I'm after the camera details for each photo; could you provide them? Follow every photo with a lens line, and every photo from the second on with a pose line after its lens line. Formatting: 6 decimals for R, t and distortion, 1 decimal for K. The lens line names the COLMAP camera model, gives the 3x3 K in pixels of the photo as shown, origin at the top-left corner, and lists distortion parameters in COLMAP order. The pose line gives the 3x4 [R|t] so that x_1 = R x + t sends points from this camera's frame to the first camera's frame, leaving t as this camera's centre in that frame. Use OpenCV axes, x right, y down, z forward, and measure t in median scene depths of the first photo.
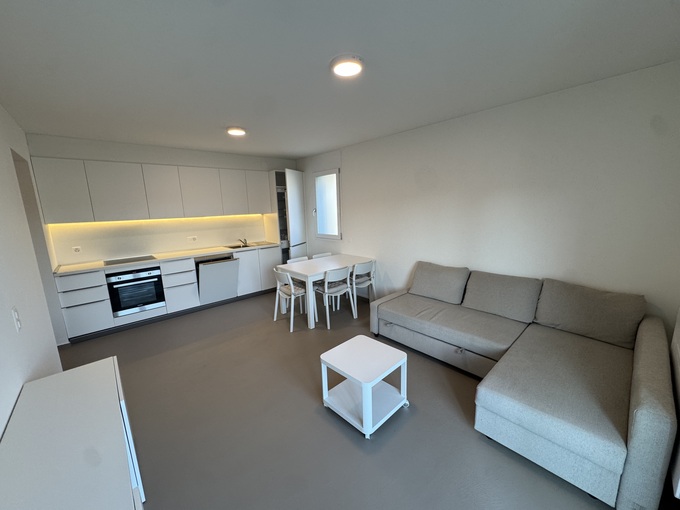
lens RADIAL K [[271.0, 0, 339.8], [0, 271.0, 256.0], [0, 0, 1]] dist [-0.002098, -0.000075]
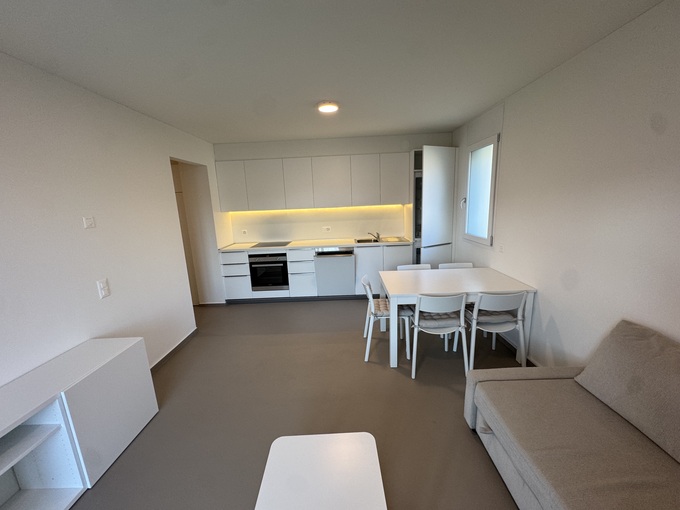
lens RADIAL K [[271.0, 0, 339.8], [0, 271.0, 256.0], [0, 0, 1]] dist [-0.002098, -0.000075]
pose [[0.736414, 0.136479, -0.662622, 0.194742], [-0.106157, 0.990618, 0.086058, -0.061199], [0.668151, 0.006968, 0.743993, 0.308332]]
